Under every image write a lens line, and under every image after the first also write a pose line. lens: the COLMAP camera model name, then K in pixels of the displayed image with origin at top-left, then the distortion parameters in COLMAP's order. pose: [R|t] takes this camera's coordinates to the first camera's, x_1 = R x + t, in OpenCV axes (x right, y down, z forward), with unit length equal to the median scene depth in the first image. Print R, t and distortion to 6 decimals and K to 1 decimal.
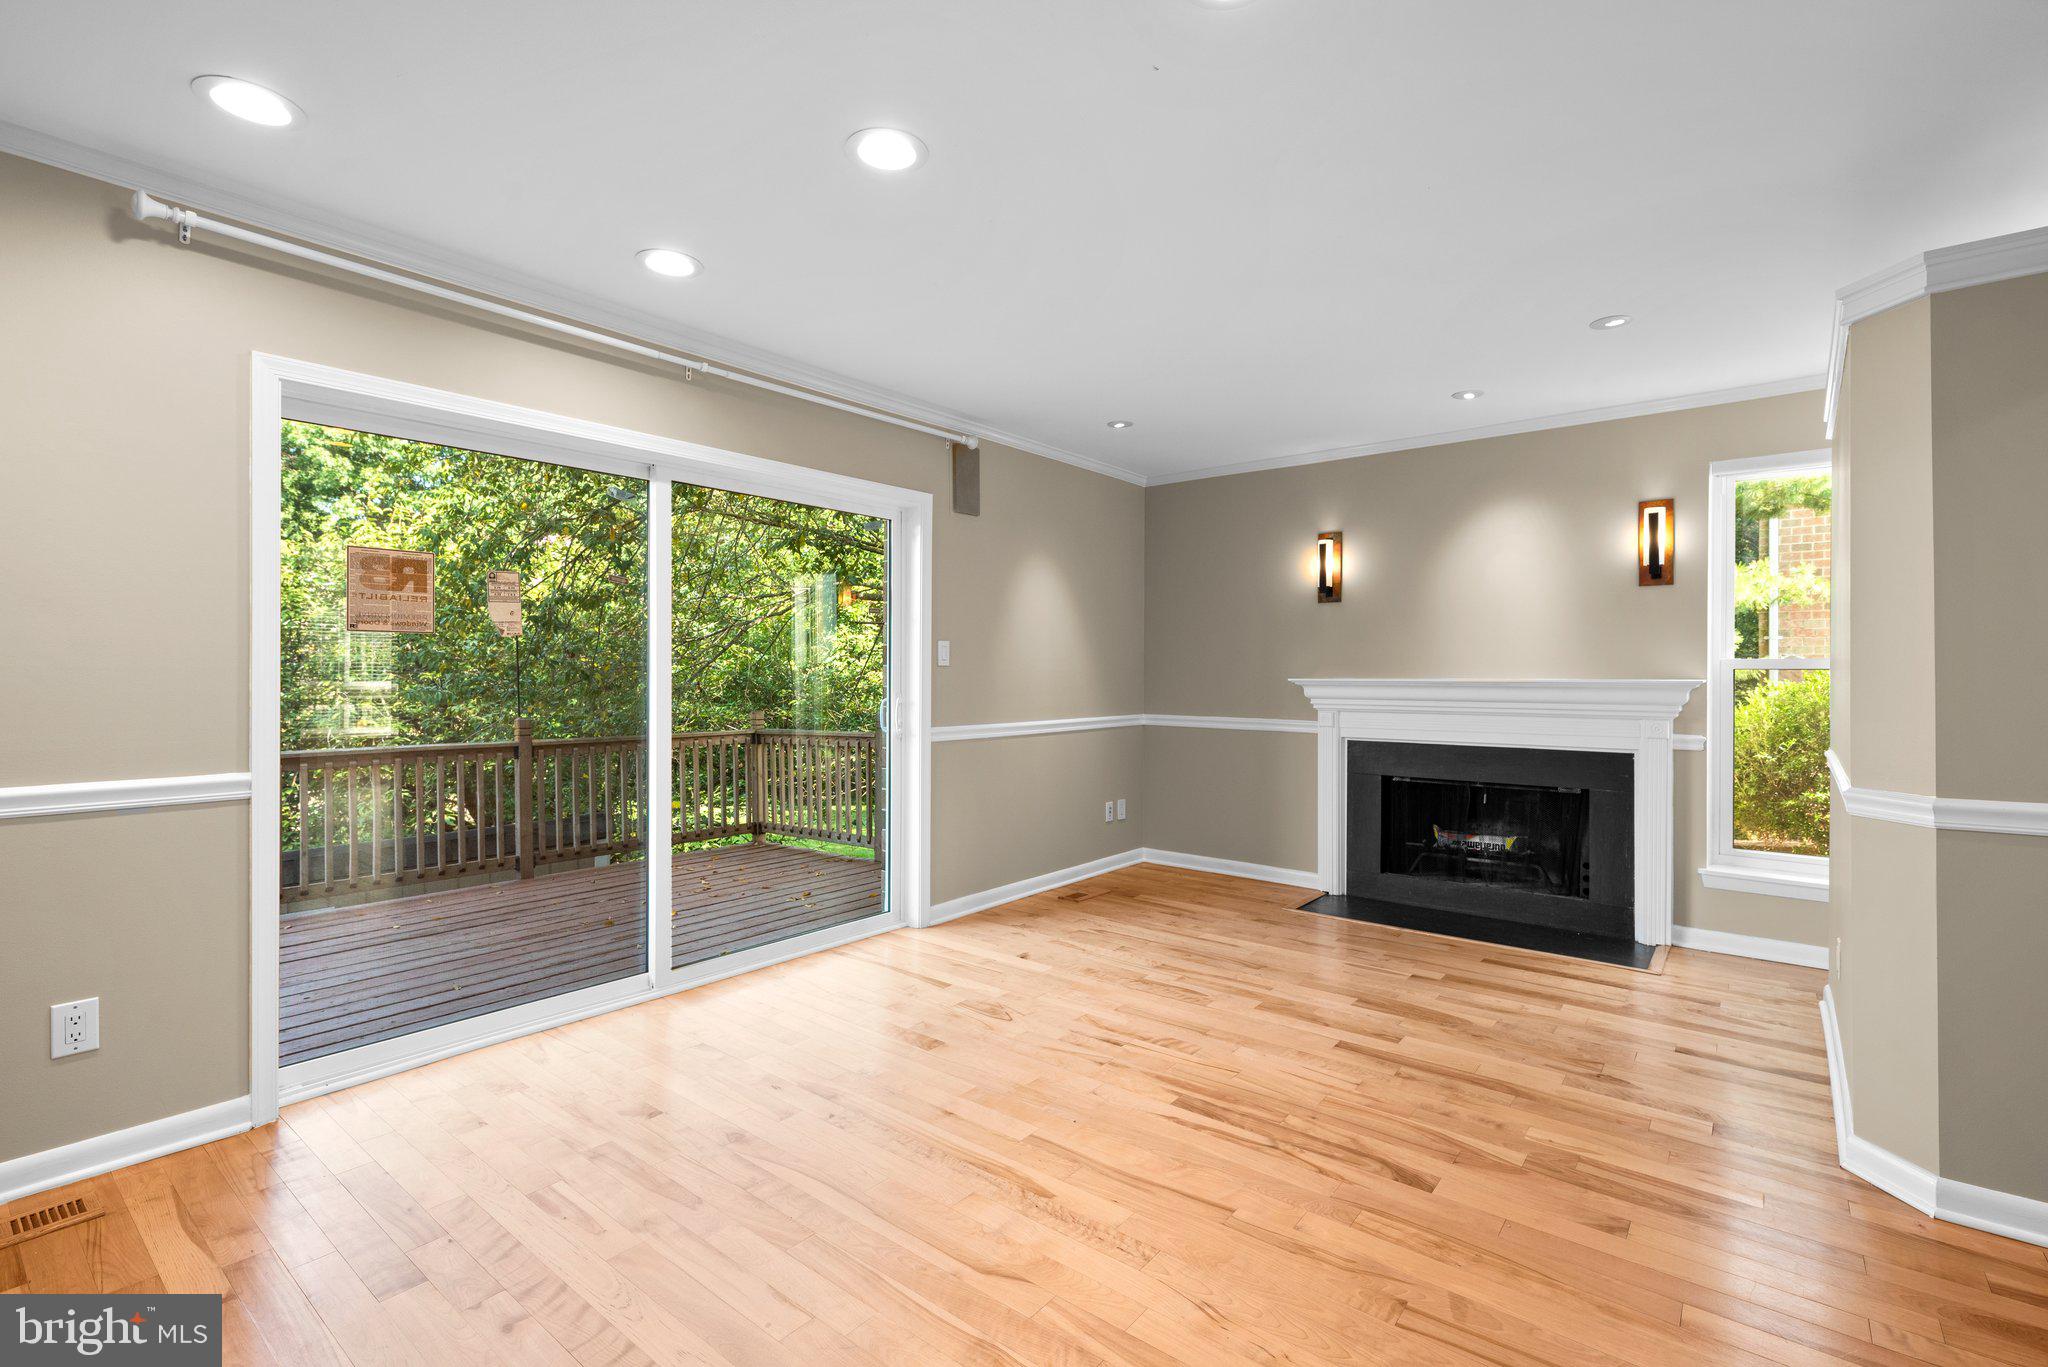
lens RADIAL K [[916.1, 0, 1030.3], [0, 916.1, 677.4], [0, 0, 1]] dist [0.004328, -0.001027]
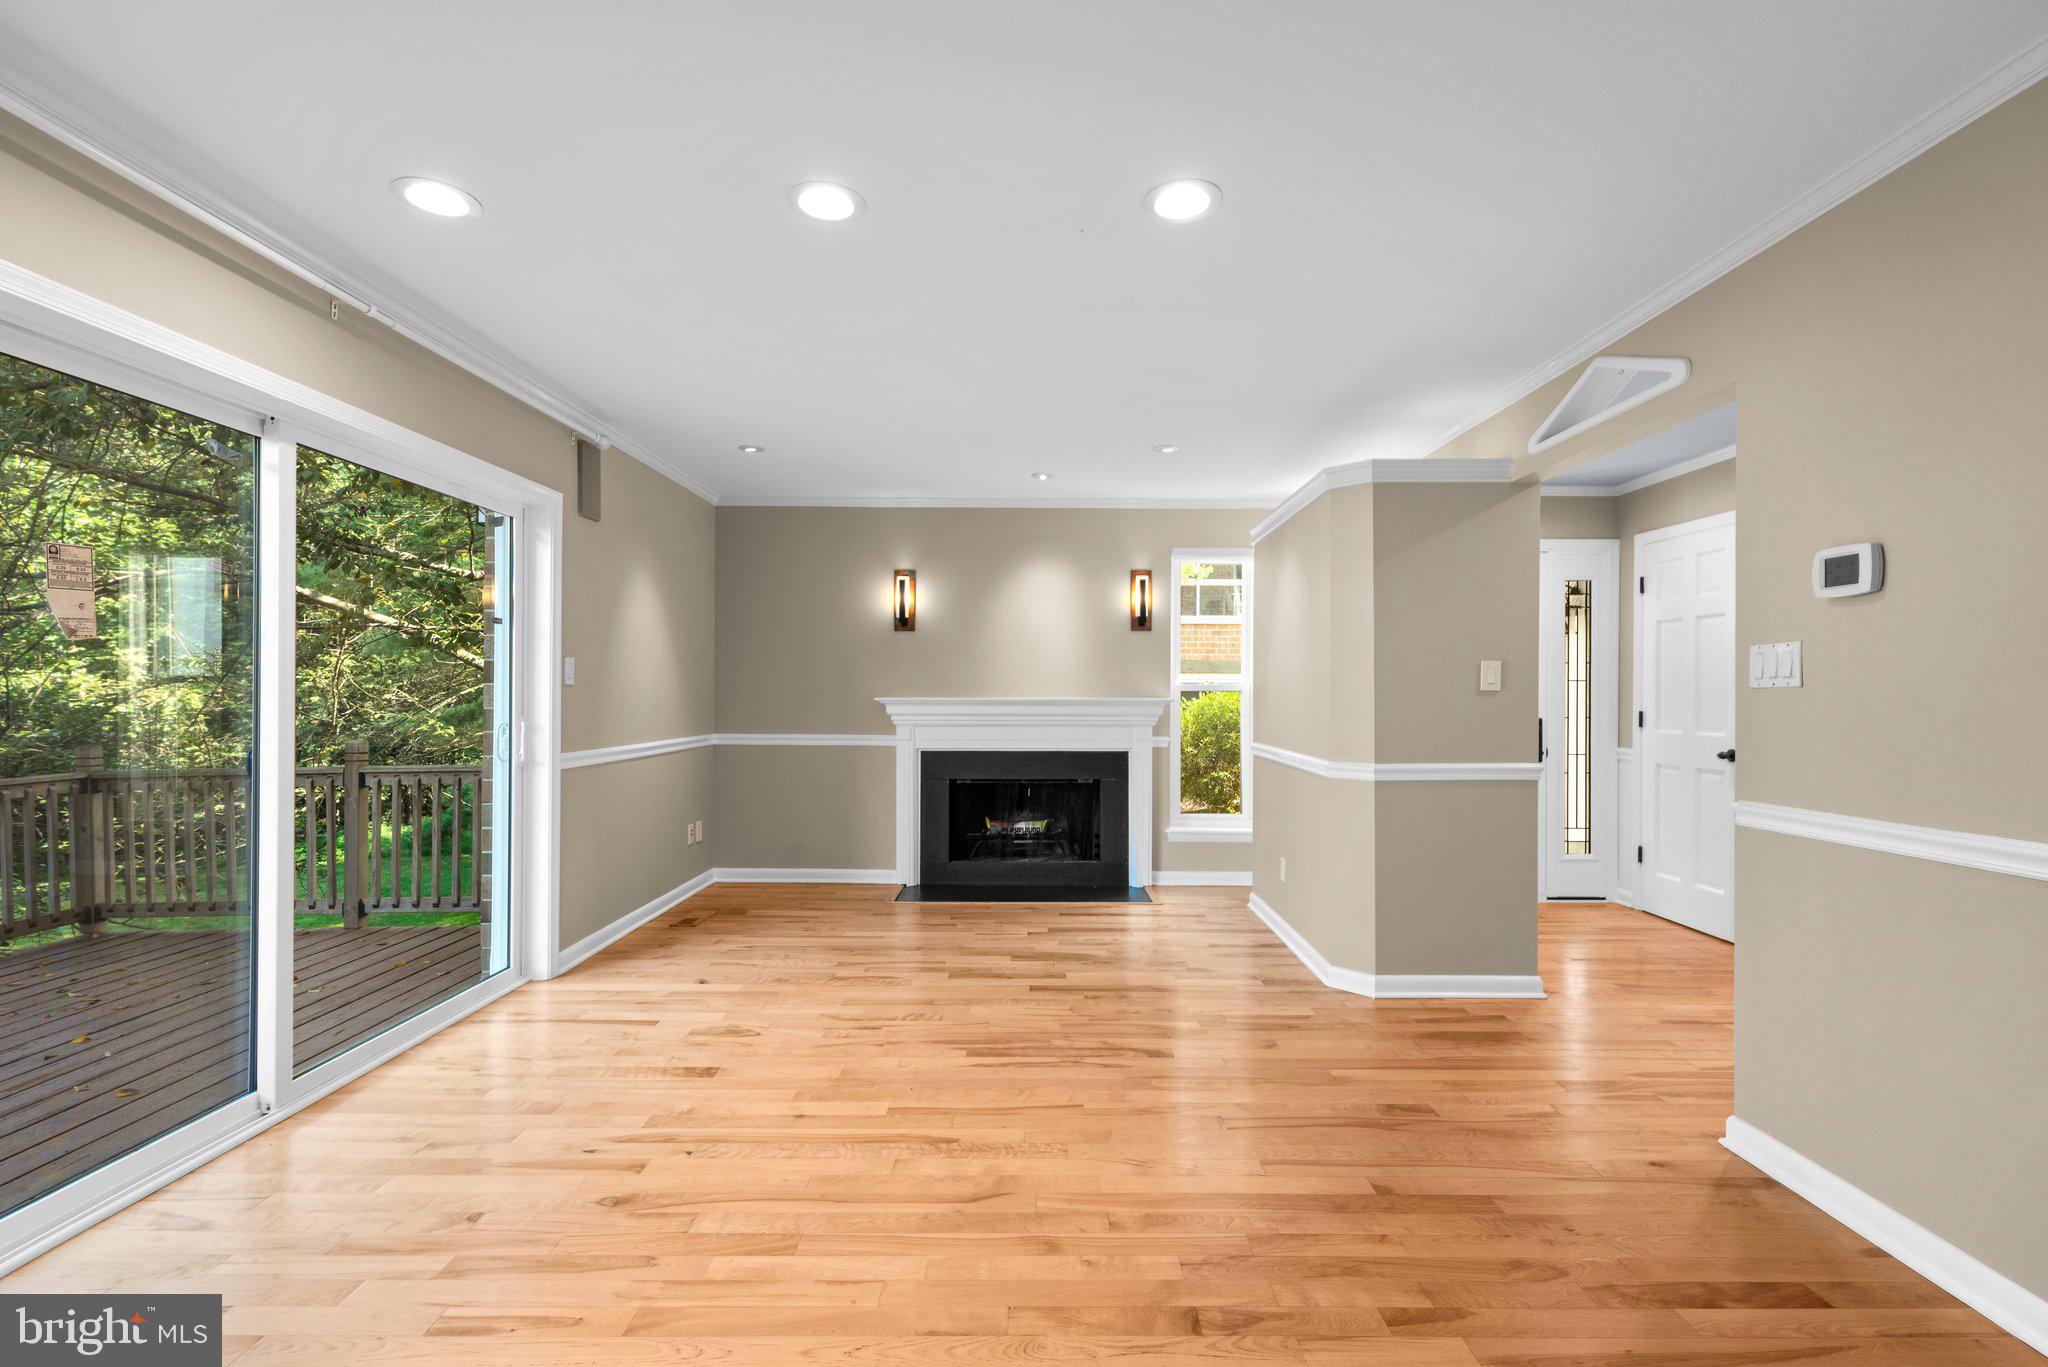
lens RADIAL K [[916.1, 0, 1027.3], [0, 916.1, 694.0], [0, 0, 1]] dist [0.004328, -0.001027]
pose [[0.780267, 0.000220, 0.625446, -0.343958], [0.000882, 0.999999, -0.001453, -0.001884], [-0.625446, 0.001686, 0.780266, 0.014978]]
